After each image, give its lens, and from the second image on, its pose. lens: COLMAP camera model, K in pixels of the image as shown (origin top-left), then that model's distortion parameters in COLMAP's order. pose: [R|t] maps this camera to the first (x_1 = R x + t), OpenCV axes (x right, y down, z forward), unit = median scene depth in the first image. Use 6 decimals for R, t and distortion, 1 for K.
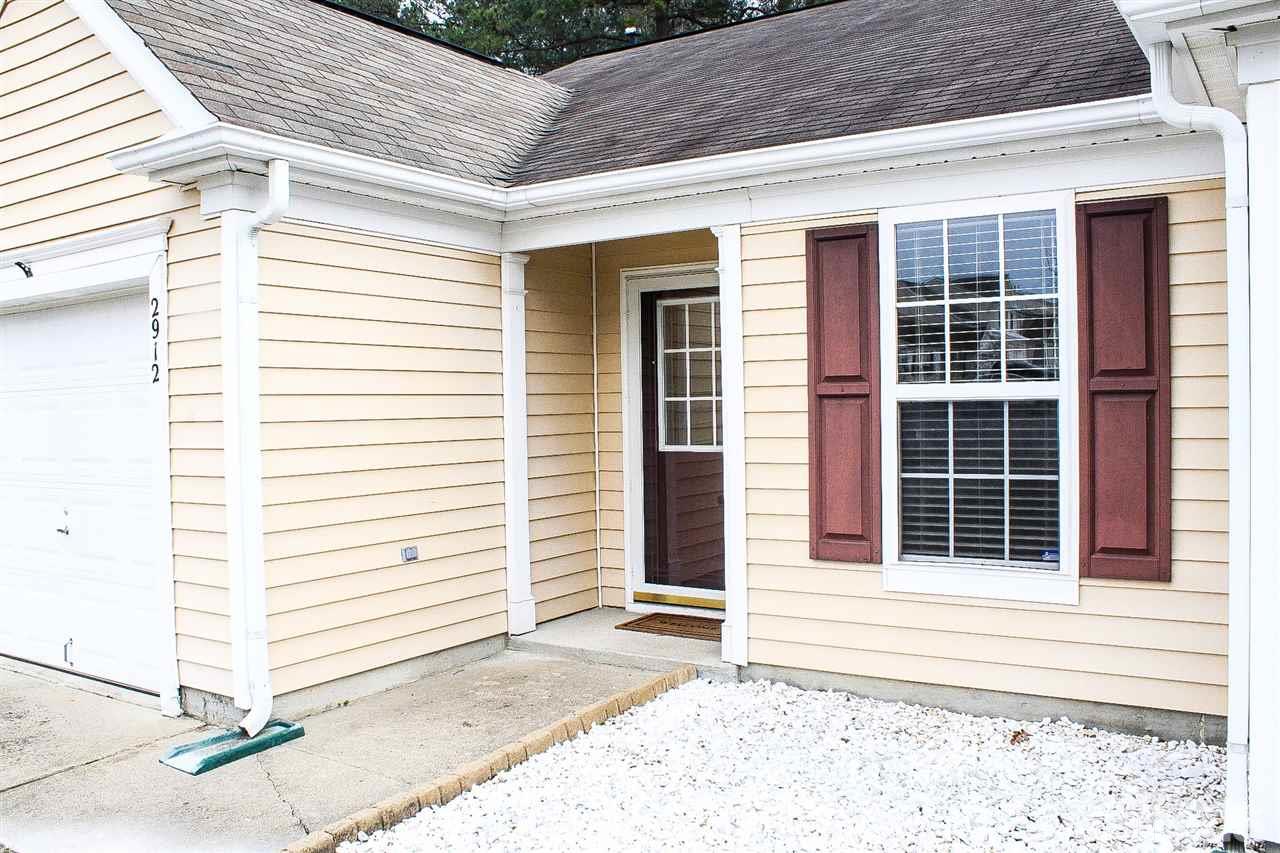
lens RADIAL K [[1071.6, 0, 640.0], [0, 1071.6, 426.5], [0, 0, 1]] dist [-0.154045, 0.117600]
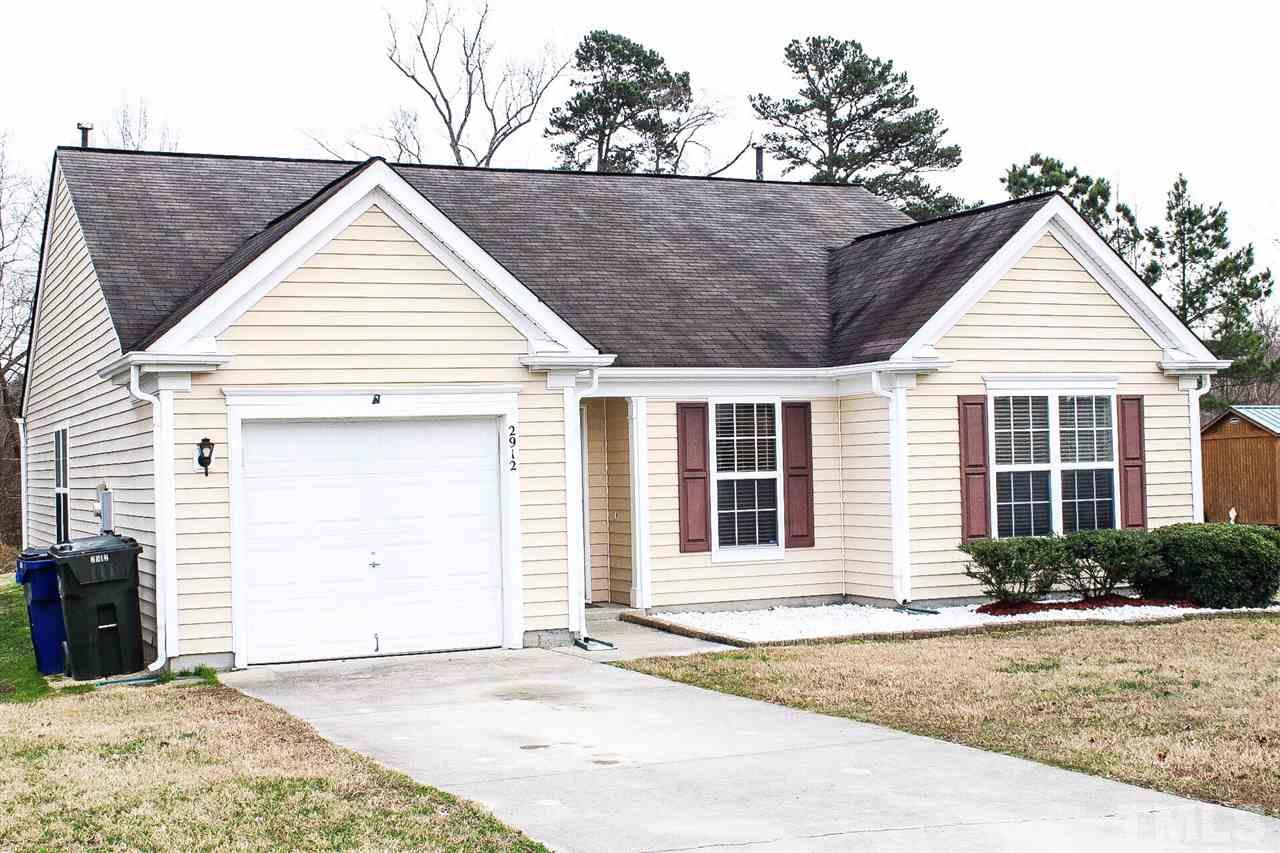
lens RADIAL K [[1747.2, 0, 640.0], [0, 1747.2, 426.5], [0, 0, 1]] dist [-0.041659, 0.001411]
pose [[0.544290, 0.023847, 0.838558, -3.012604], [0.035283, 0.998061, -0.051284, 0.049012], [-0.838155, 0.057500, 0.542393, -0.926419]]
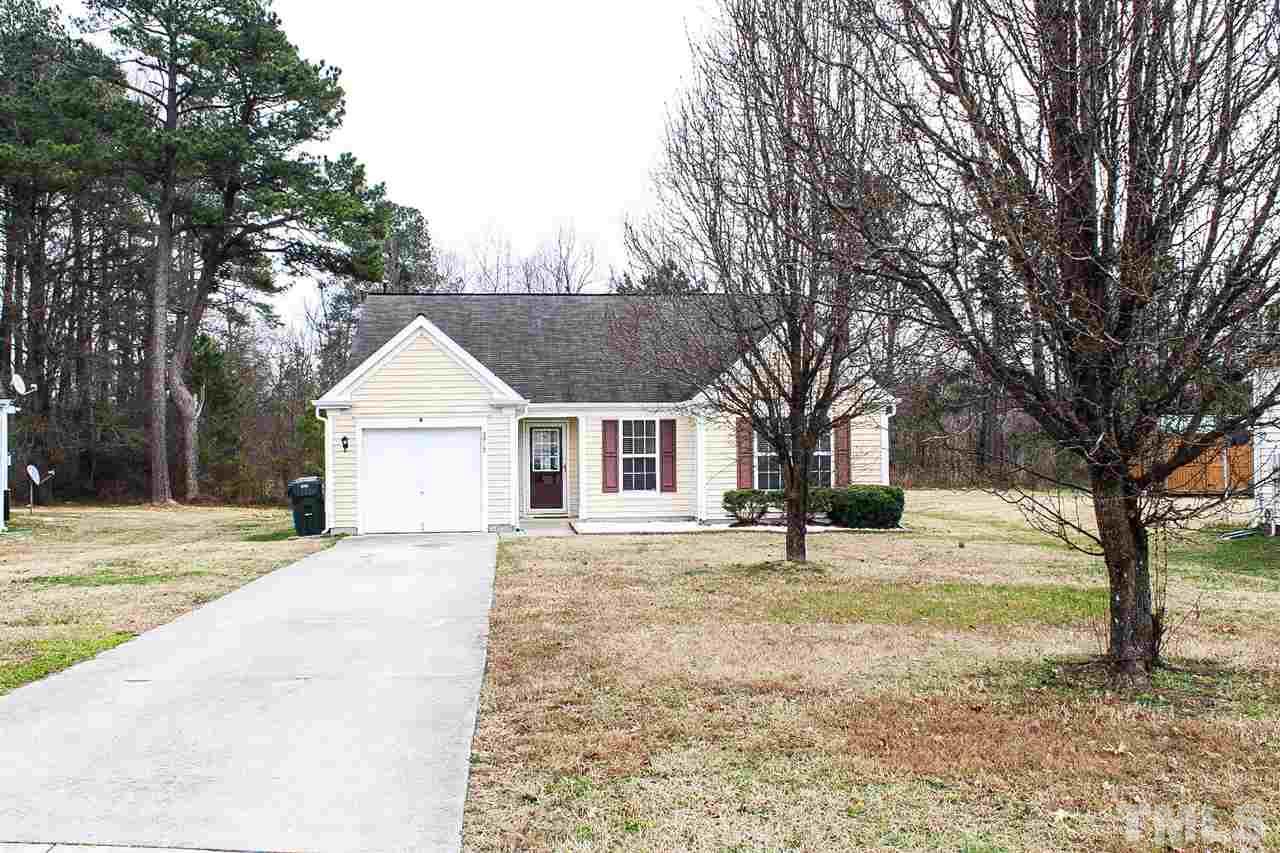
lens RADIAL K [[1215.7, 0, 640.0], [0, 1215.7, 426.5], [0, 0, 1]] dist [-0.111597, 0.013128]
pose [[0.772281, 0.022343, 0.634888, -3.096550], [0.010203, 0.998816, -0.047562, 0.094240], [-0.635199, 0.043209, 0.771139, -3.188784]]
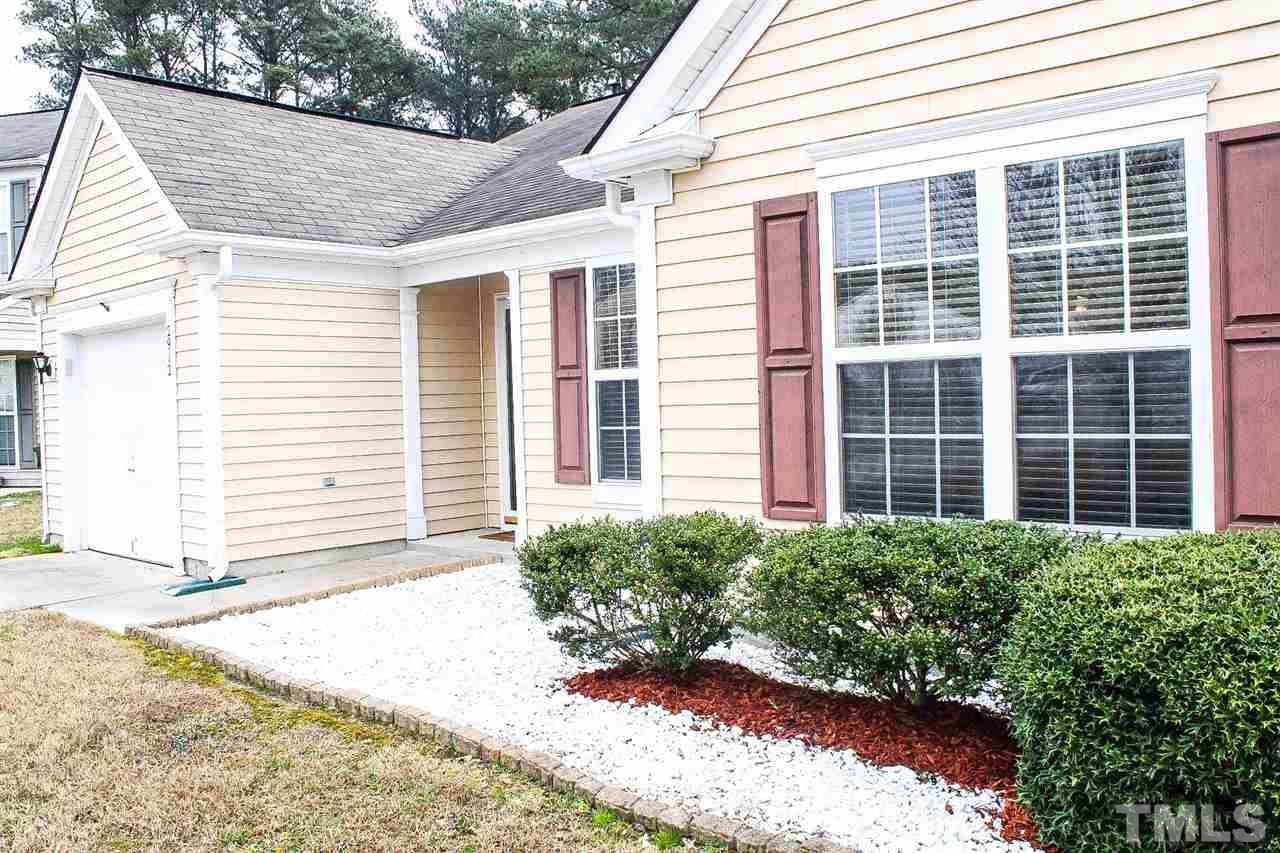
lens RADIAL K [[1071.6, 0, 640.0], [0, 1071.6, 426.5], [0, 0, 1]] dist [-0.154045, 0.117600]
pose [[0.989566, -0.006110, -0.143949, 0.528237], [0.007362, 0.999940, 0.008167, 0.030938], [0.143890, -0.009142, 0.989551, -0.555449]]
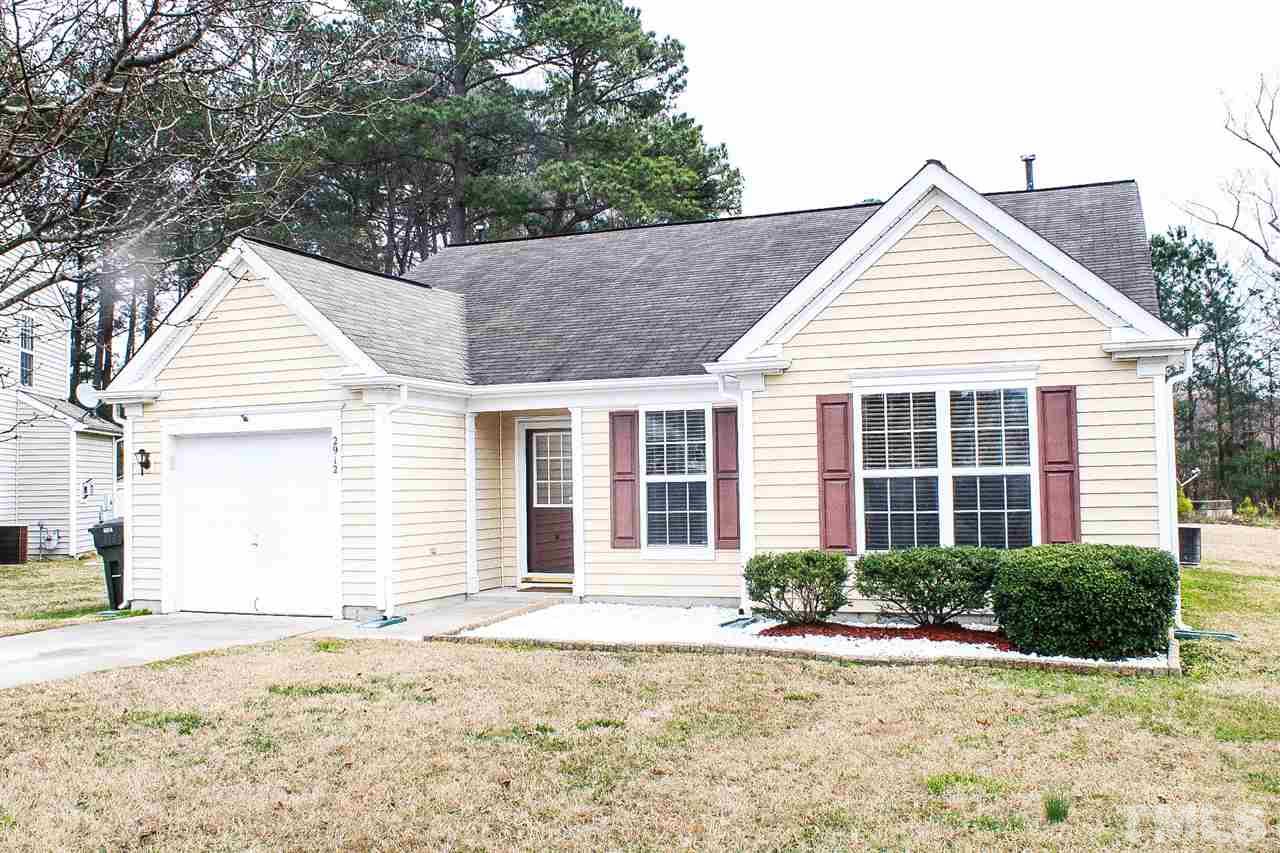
lens RADIAL K [[1215.7, 0, 640.0], [0, 1215.7, 426.5], [0, 0, 1]] dist [-0.111597, 0.013128]
pose [[0.978898, 0.010206, 0.204093, -0.349818], [0.004598, 0.997399, -0.071930, 0.049904], [-0.204297, 0.071351, 0.976305, -1.765850]]
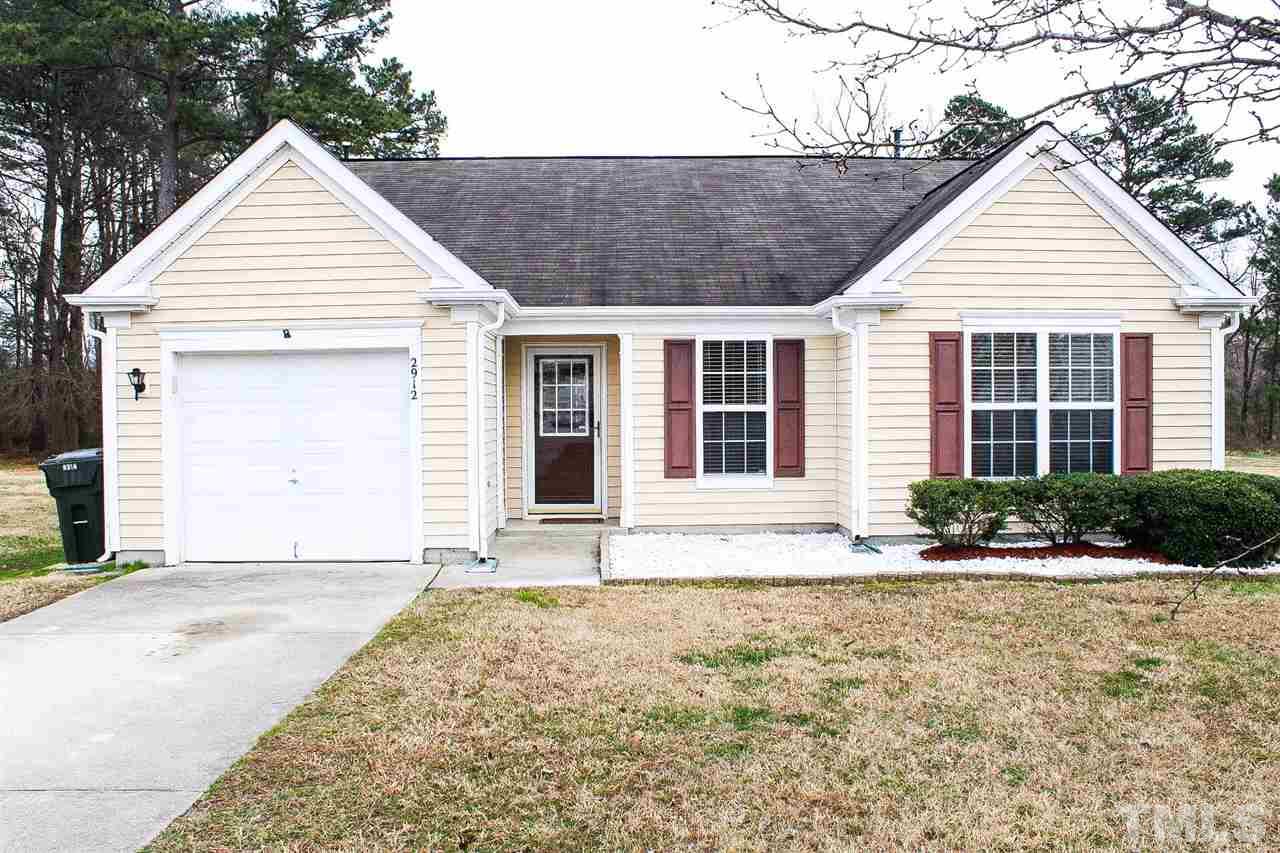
lens RADIAL K [[1071.6, 0, 640.0], [0, 1071.6, 426.5], [0, 0, 1]] dist [-0.154045, 0.117600]
pose [[0.823575, 0.000056, 0.567207, -1.284143], [0.005792, 0.999947, -0.008509, 0.030952], [-0.567178, 0.010293, 0.823531, -0.969111]]
